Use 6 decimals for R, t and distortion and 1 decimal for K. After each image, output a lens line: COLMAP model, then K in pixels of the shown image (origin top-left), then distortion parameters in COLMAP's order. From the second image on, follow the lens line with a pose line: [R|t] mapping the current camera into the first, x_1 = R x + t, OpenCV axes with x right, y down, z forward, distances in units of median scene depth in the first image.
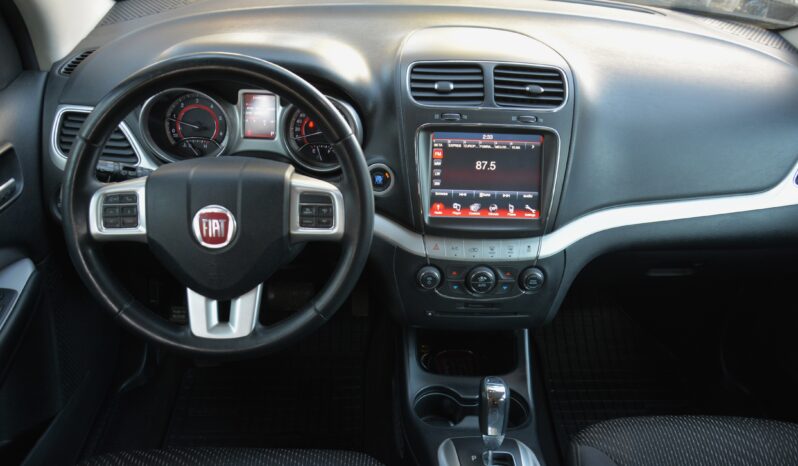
lens RADIAL K [[654.1, 0, 395.3], [0, 654.1, 209.7], [0, 0, 1]] dist [-0.032426, 0.062711]
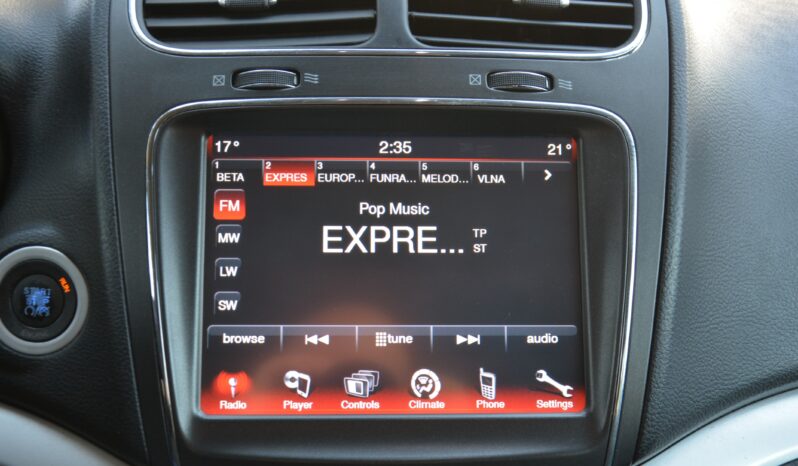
lens RADIAL K [[1088.5, 0, 399.9], [0, 1088.5, 236.5], [0, 0, 1]] dist [-0.059252, 0.000000]
pose [[0.999433, -0.033640, -0.001506, 0.142405], [0.032073, 0.964610, -0.261723, 0.060366], [0.010257, 0.261526, 0.965142, 0.521125]]
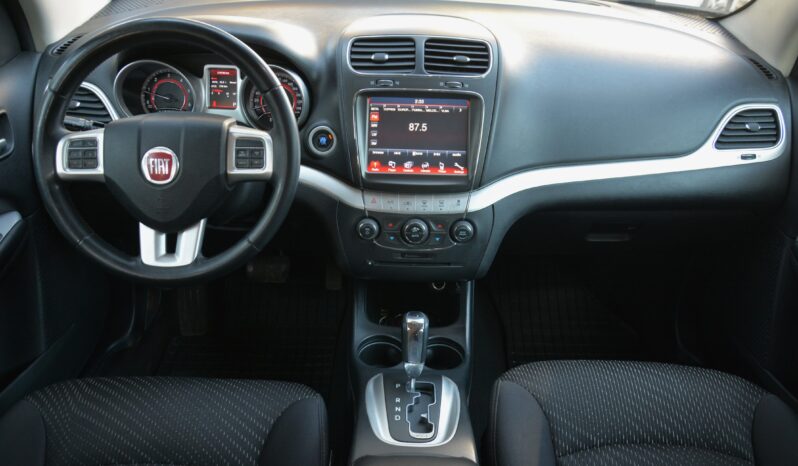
lens RADIAL K [[654.1, 0, 405.3], [0, 654.1, 203.9], [0, 0, 1]] dist [-0.032426, 0.062711]
pose [[0.998846, -0.000155, -0.048019, 0.170339], [-0.002814, 0.998087, -0.061754, 0.131421], [0.047937, 0.061818, 0.996936, -0.102978]]
